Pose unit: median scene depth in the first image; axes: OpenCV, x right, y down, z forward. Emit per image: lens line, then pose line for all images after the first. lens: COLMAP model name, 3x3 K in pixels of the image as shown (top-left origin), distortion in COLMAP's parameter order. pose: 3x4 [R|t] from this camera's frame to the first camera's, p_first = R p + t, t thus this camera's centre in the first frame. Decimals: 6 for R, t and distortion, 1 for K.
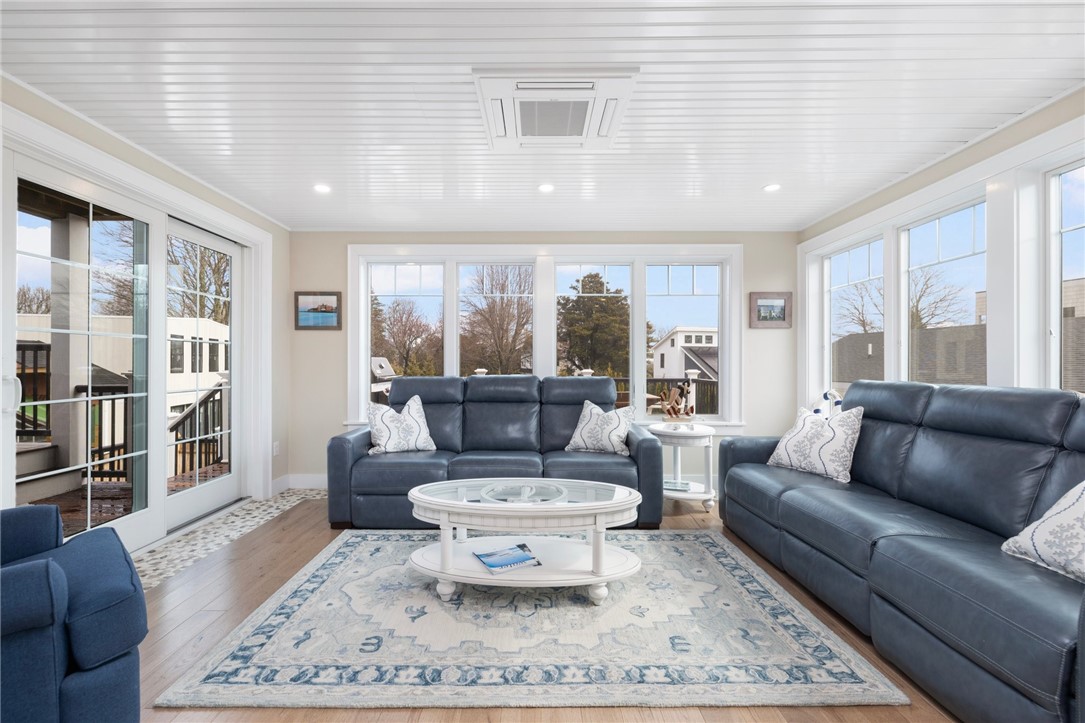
lens RADIAL K [[468.8, 0, 538.2], [0, 468.8, 362.2], [0, 0, 1]] dist [0.003951, -0.000601]
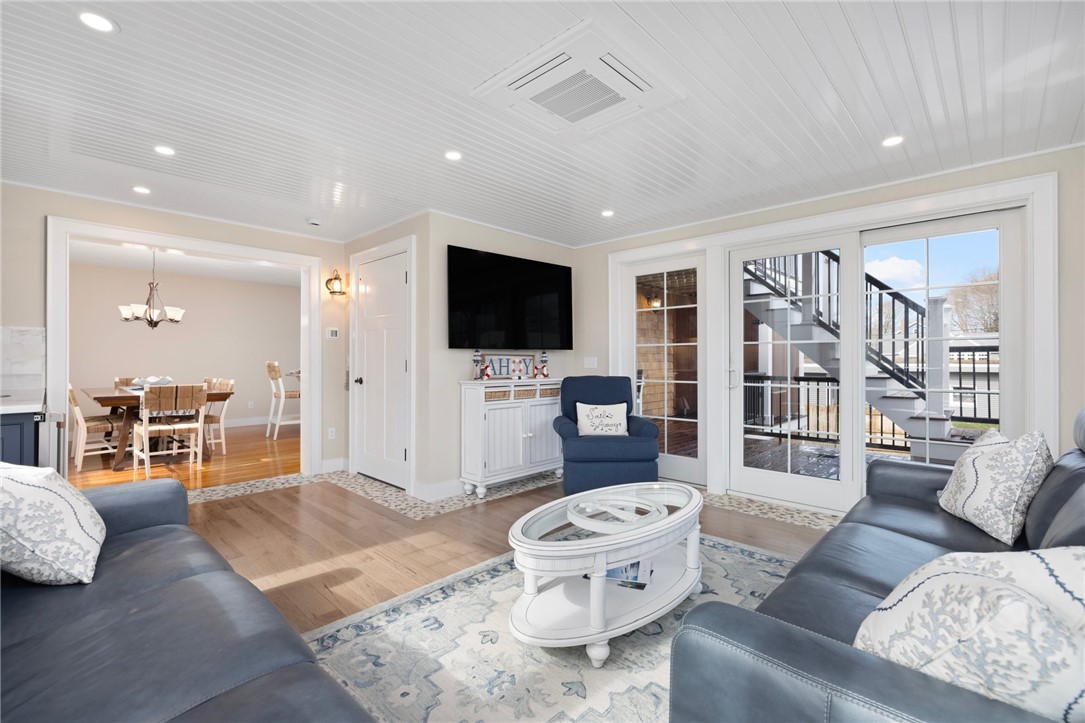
lens RADIAL K [[476.7, 0, 543.8], [0, 476.7, 360.3], [0, 0, 1]] dist [0.000160, 0.000002]
pose [[-0.690629, -0.004254, -0.723196, 1.003114], [-0.000837, 0.999987, -0.005083, -0.005749], [0.723208, -0.002905, -0.690624, 2.116011]]
